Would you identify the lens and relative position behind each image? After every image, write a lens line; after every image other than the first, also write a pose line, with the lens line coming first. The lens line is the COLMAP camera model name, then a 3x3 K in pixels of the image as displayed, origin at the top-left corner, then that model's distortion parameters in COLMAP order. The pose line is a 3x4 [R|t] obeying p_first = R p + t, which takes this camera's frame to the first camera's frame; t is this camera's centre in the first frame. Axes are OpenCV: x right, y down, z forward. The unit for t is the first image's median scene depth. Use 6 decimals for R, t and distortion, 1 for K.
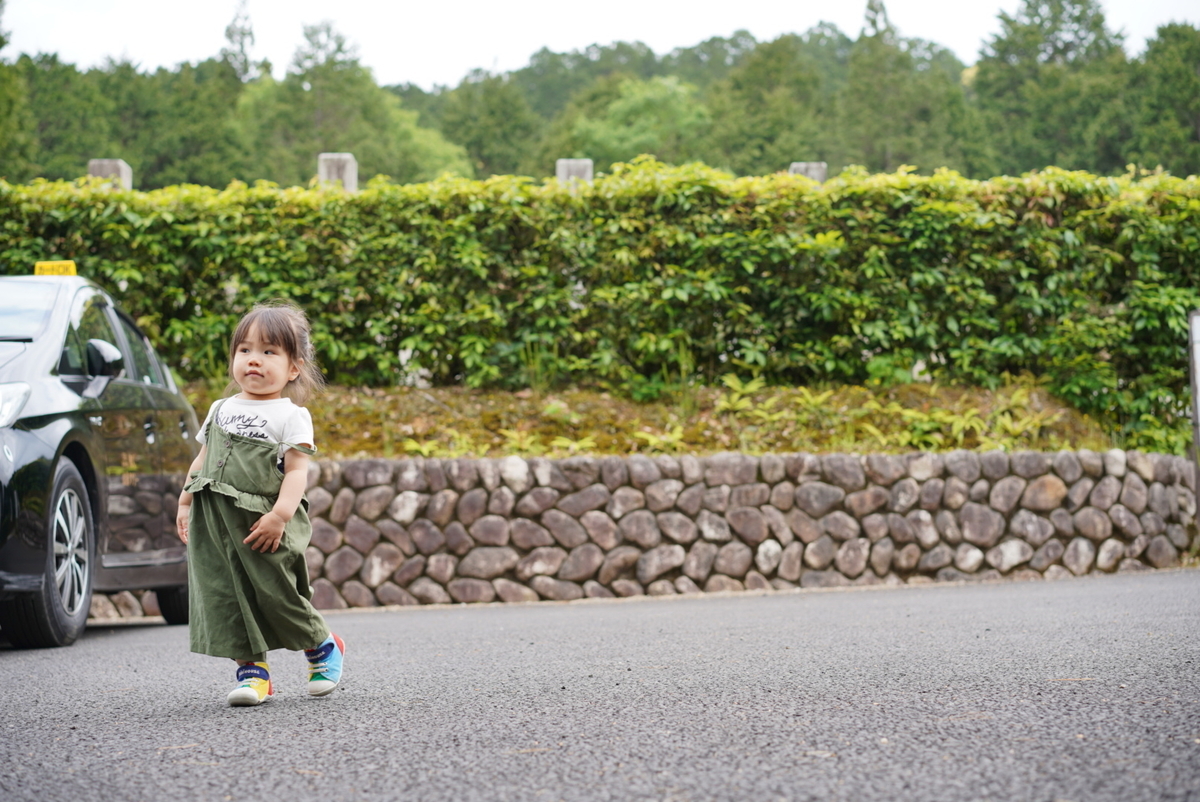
lens RADIAL K [[1859.3, 0, 632.1], [0, 1859.3, 403.1], [0, 0, 1]] dist [0.000437, 0.060086]
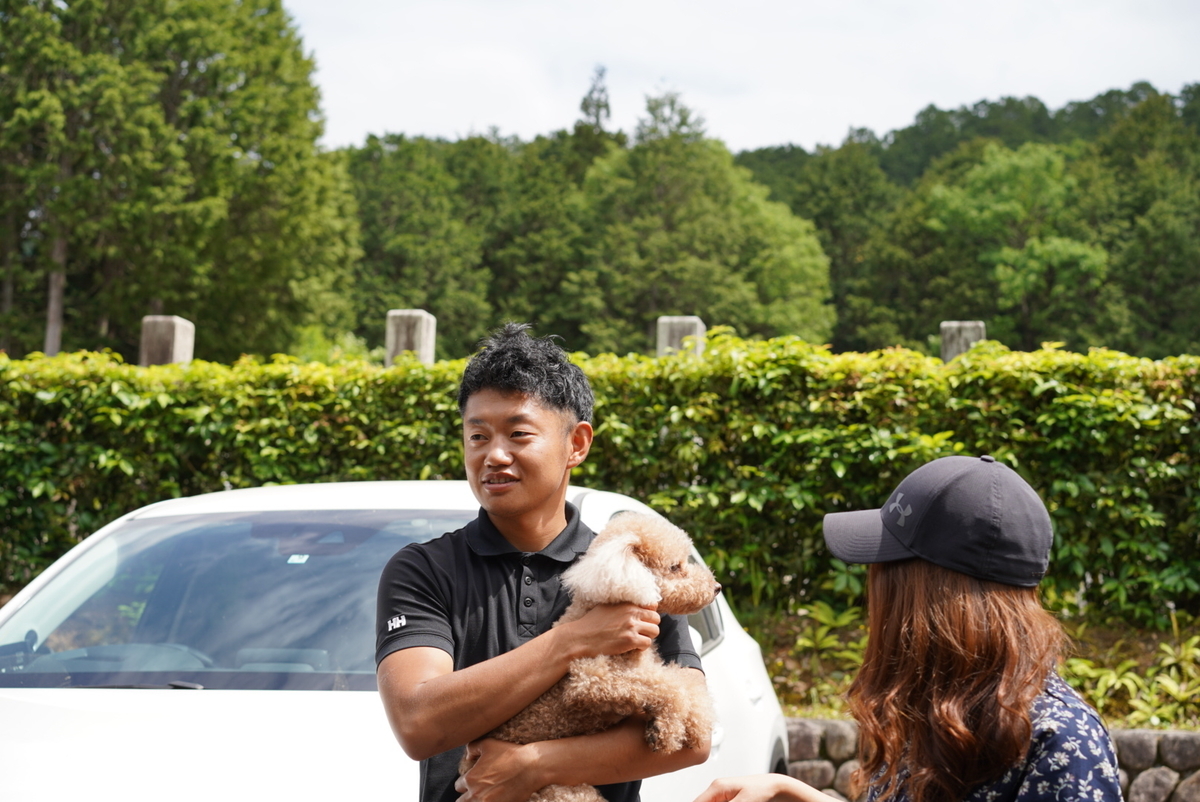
lens RADIAL K [[1859.3, 0, 632.1], [0, 1859.3, 403.1], [0, 0, 1]] dist [0.000437, 0.060086]
pose [[0.977067, 0.012960, -0.212539, 0.143557], [-0.019085, 0.999459, -0.026790, -0.078098], [0.212077, 0.030232, 0.976785, 0.199602]]
